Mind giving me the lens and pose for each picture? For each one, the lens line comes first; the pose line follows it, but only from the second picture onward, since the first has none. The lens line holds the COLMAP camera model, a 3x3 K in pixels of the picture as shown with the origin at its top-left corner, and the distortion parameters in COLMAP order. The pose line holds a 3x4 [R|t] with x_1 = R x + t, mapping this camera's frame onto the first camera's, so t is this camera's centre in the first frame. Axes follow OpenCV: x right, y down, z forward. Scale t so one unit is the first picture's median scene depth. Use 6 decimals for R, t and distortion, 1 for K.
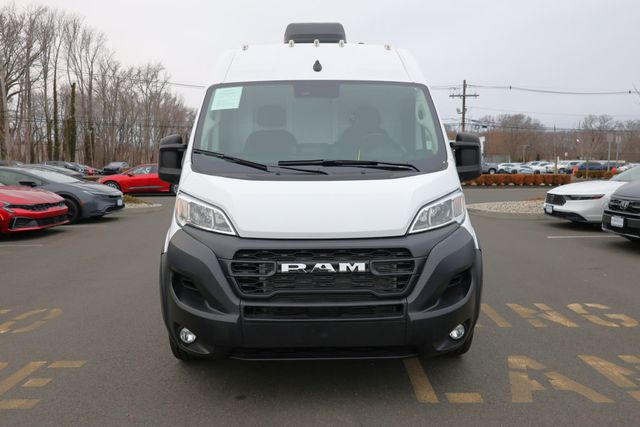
lens RADIAL K [[443.5, 0, 320.0], [0, 443.5, 213.5], [0, 0, 1]] dist [-0.006578, -0.004352]
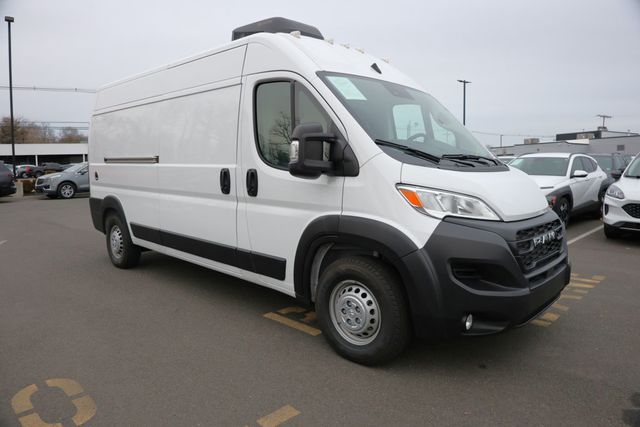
lens RADIAL K [[434.7, 0, 334.8], [0, 434.7, 214.9], [0, 0, 1]] dist [-0.037689, -0.001897]
pose [[0.711762, -0.069457, 0.698978, -1.056302], [0.060447, 0.997464, 0.037564, -0.025941], [-0.699815, 0.015514, 0.714156, 0.430011]]
